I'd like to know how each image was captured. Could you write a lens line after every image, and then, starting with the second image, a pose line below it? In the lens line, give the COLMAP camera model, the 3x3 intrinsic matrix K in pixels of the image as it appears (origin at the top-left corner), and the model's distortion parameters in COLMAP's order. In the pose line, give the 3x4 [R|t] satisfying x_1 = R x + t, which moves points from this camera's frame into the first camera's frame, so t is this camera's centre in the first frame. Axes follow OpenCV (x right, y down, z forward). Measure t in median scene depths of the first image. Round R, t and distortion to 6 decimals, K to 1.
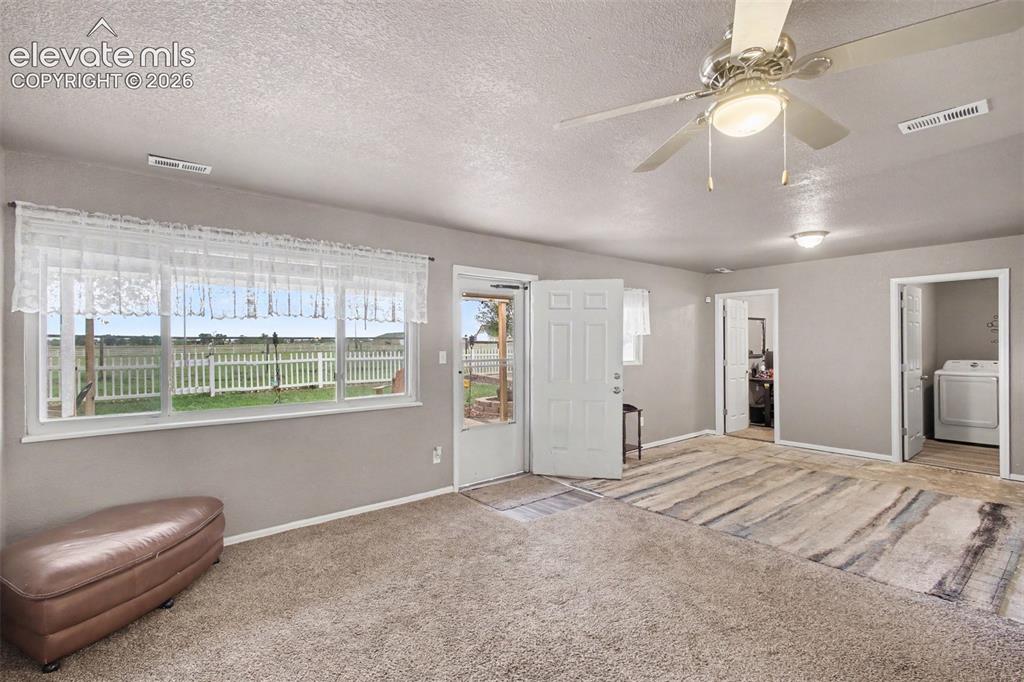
lens RADIAL K [[476.1, 0, 516.5], [0, 476.1, 341.4], [0, 0, 1]] dist [-0.002981, -0.000256]
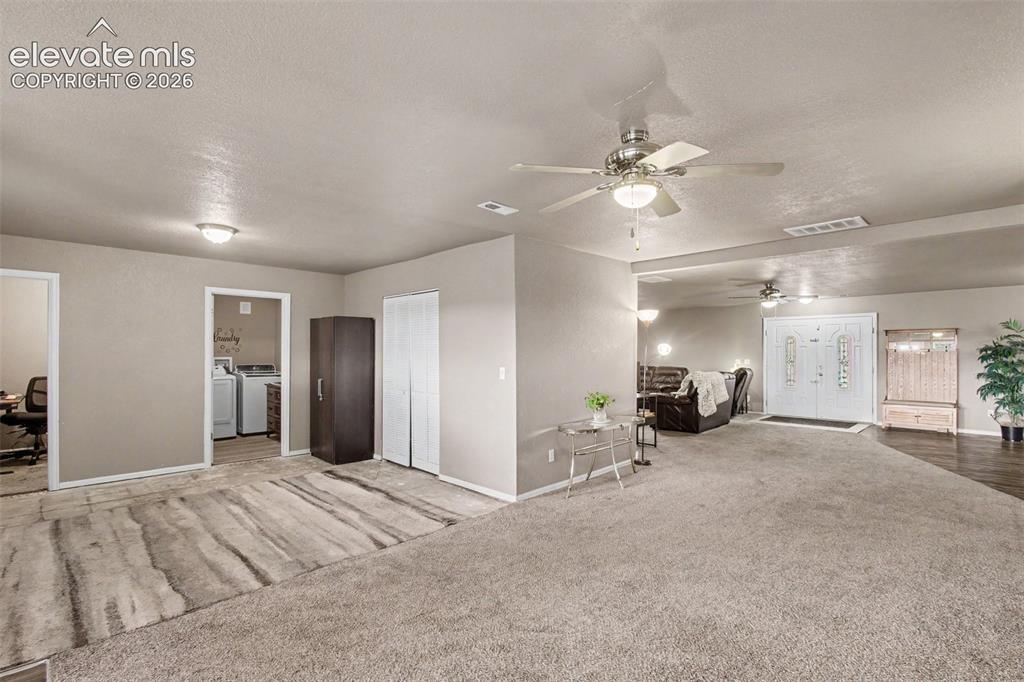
lens RADIAL K [[476.1, 0, 516.6], [0, 476.1, 349.7], [0, 0, 1]] dist [-0.002981, -0.000256]
pose [[-0.101091, 0.007220, 0.994851, -0.387665], [-0.009058, 0.999926, -0.008177, 0.005675], [-0.994836, -0.009838, -0.101018, 0.618223]]
